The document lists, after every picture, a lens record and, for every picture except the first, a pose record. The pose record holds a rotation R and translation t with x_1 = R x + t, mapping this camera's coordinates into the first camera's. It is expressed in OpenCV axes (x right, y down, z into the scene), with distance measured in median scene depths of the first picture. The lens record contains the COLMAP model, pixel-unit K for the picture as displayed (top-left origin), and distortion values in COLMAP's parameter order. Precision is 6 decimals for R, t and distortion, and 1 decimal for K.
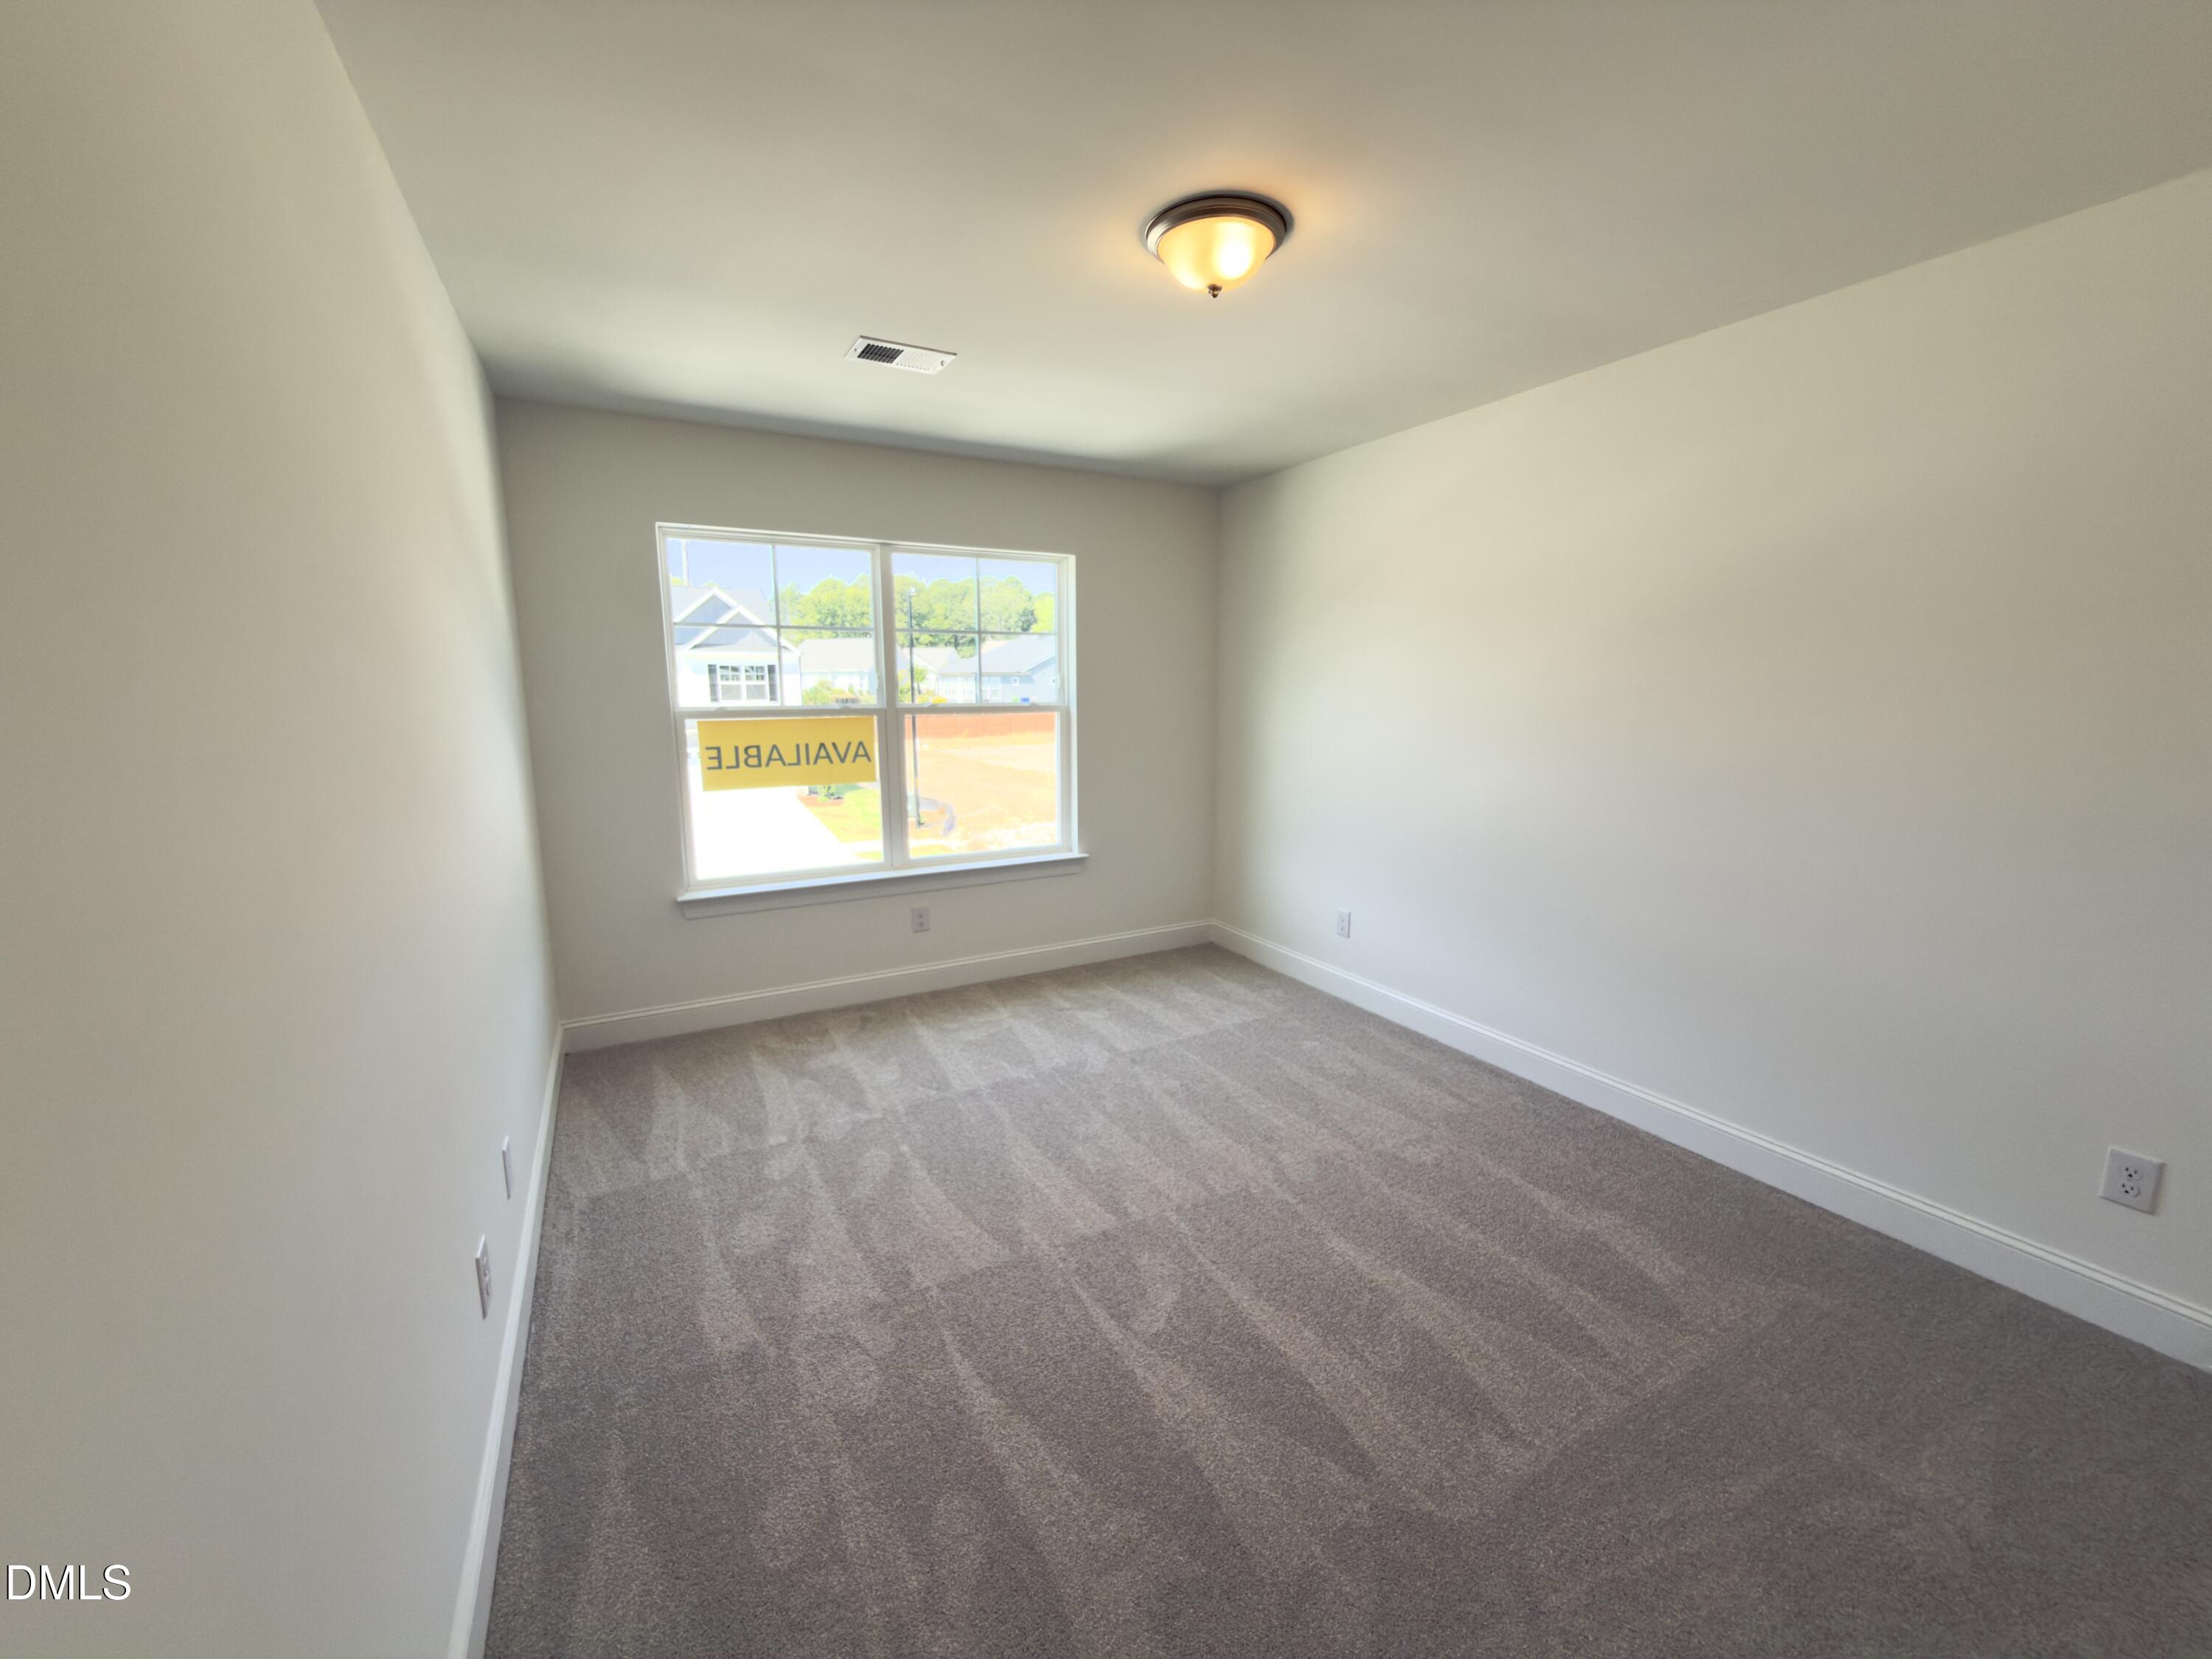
lens RADIAL K [[897.5, 0, 1099.7], [0, 897.5, 839.6], [0, 0, 1]] dist [-0.002775, 0.000758]
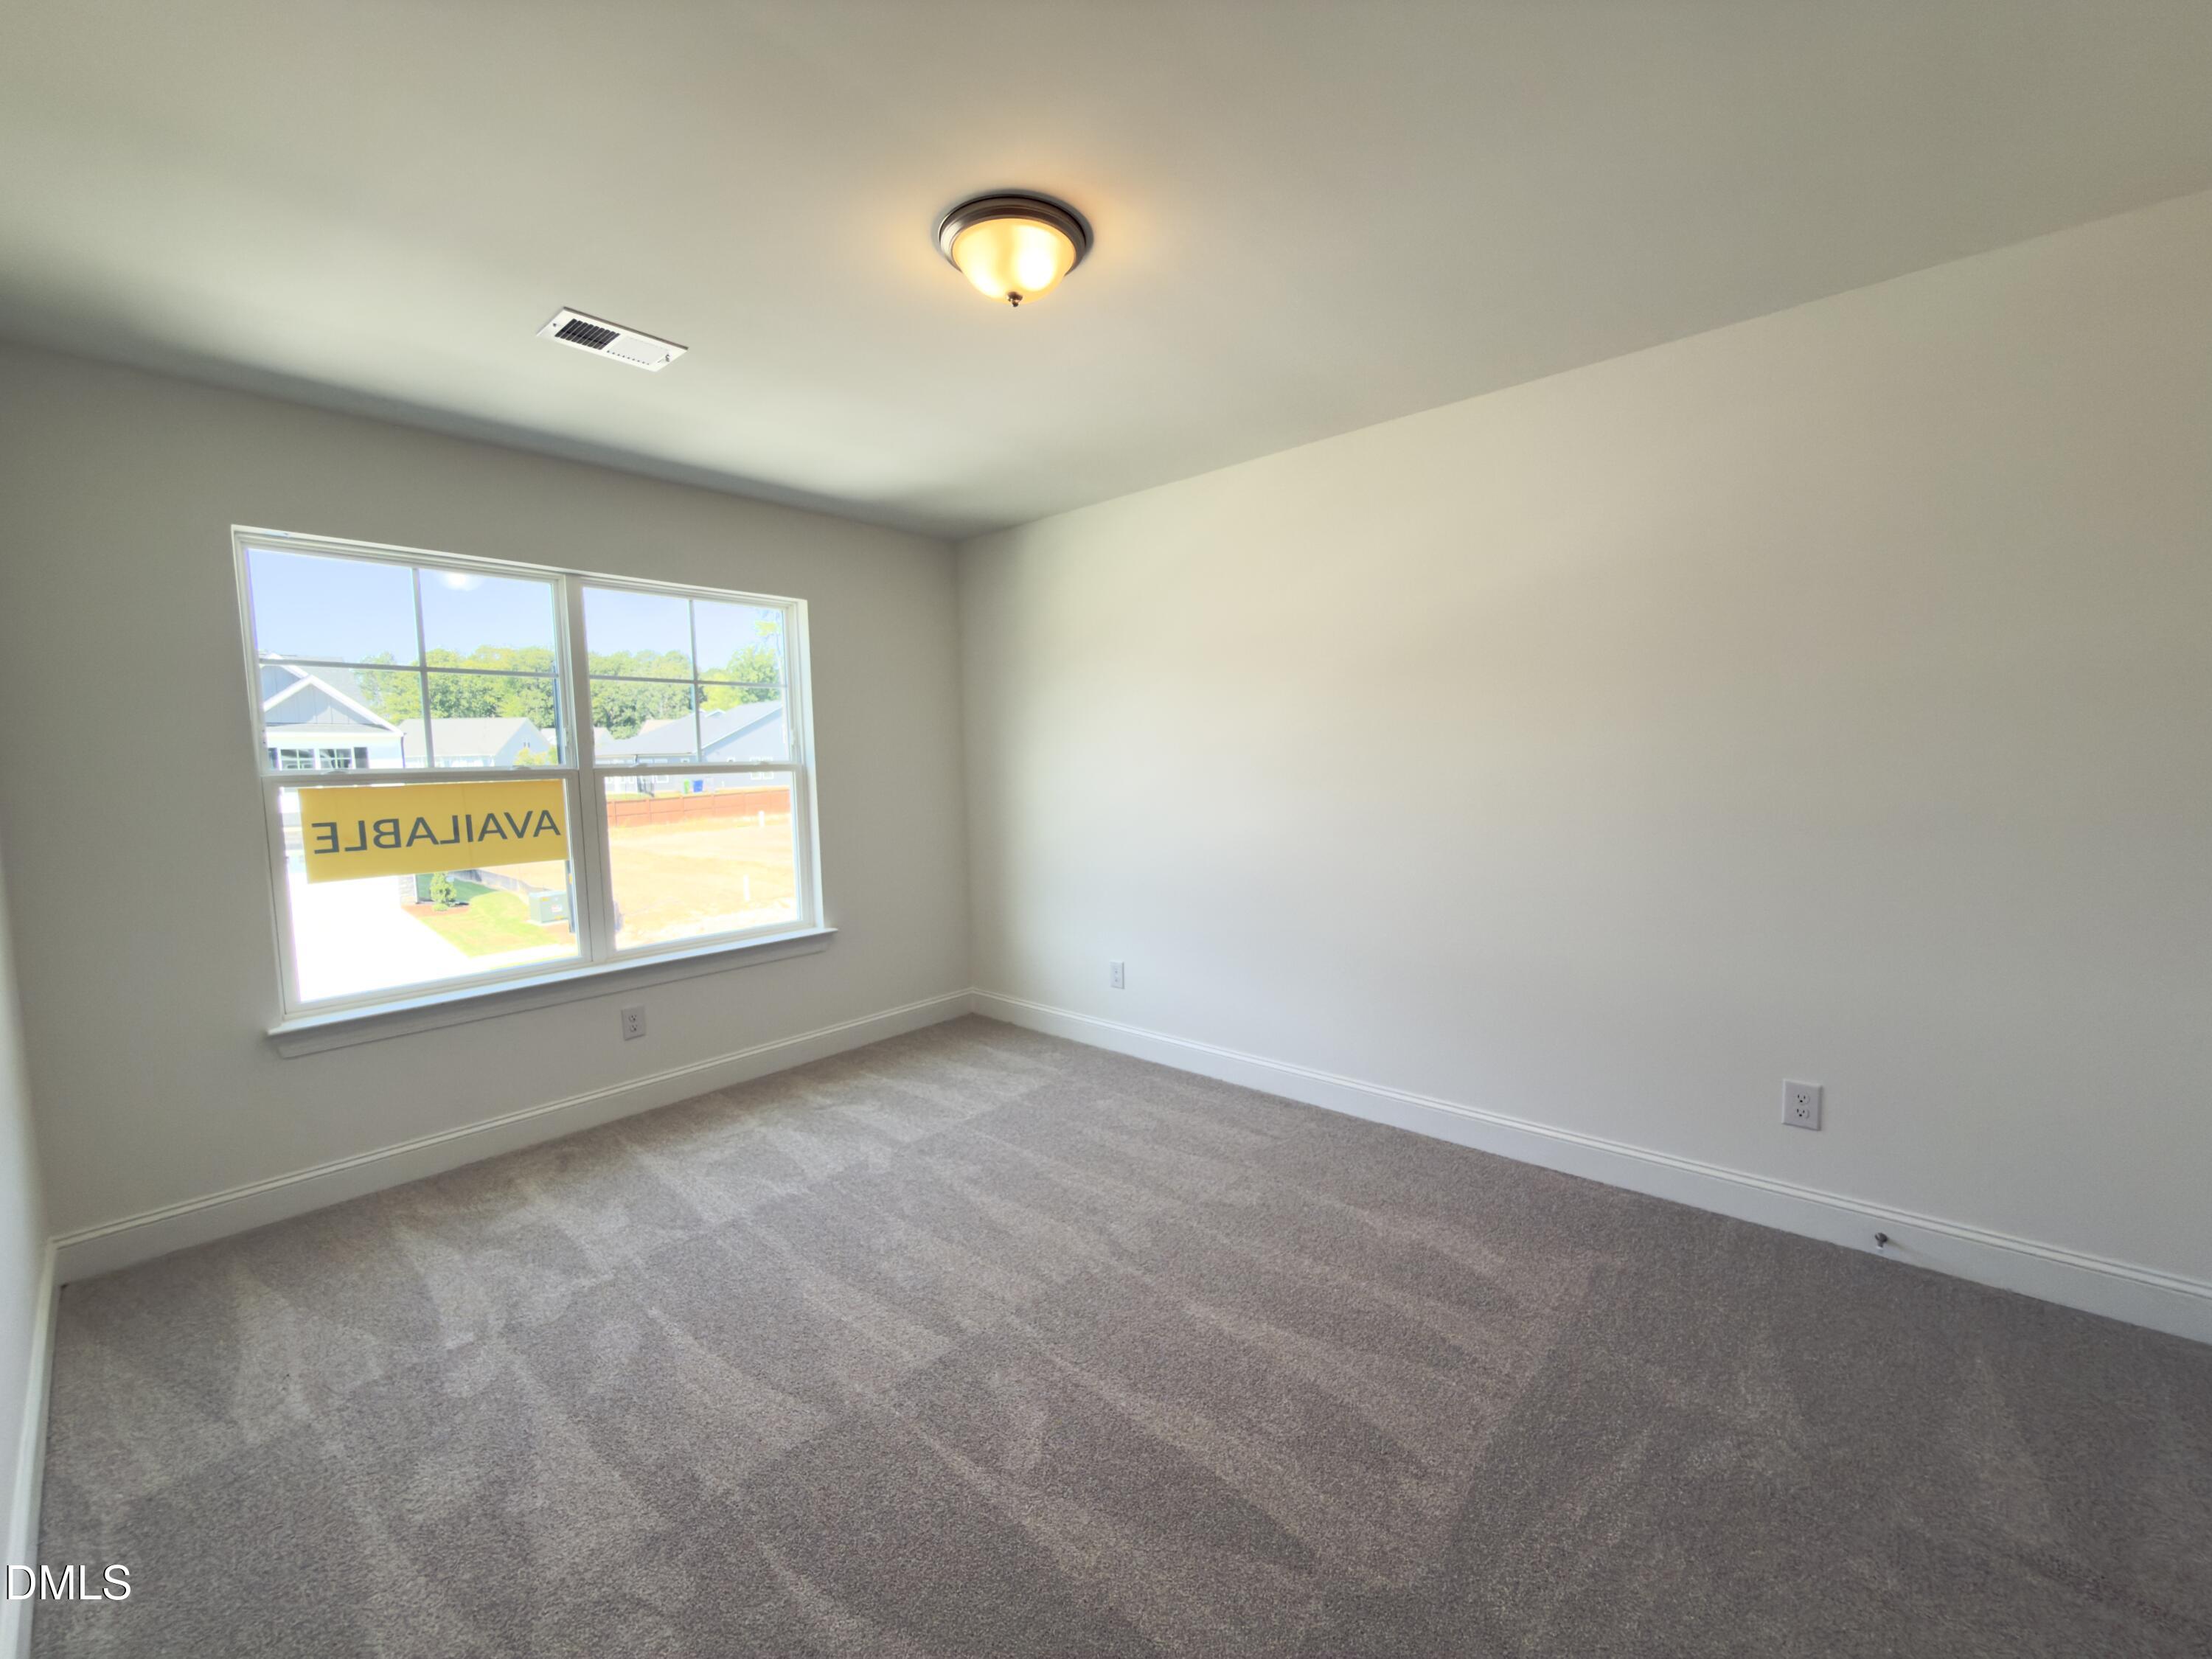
lens RADIAL K [[897.5, 0, 1107.8], [0, 897.5, 836.6], [0, 0, 1]] dist [-0.002775, 0.000758]
pose [[0.938133, -0.049210, 0.342761, -0.091776], [0.079844, 0.993918, -0.075836, 0.022671], [-0.336945, 0.098511, 0.936357, 0.093268]]
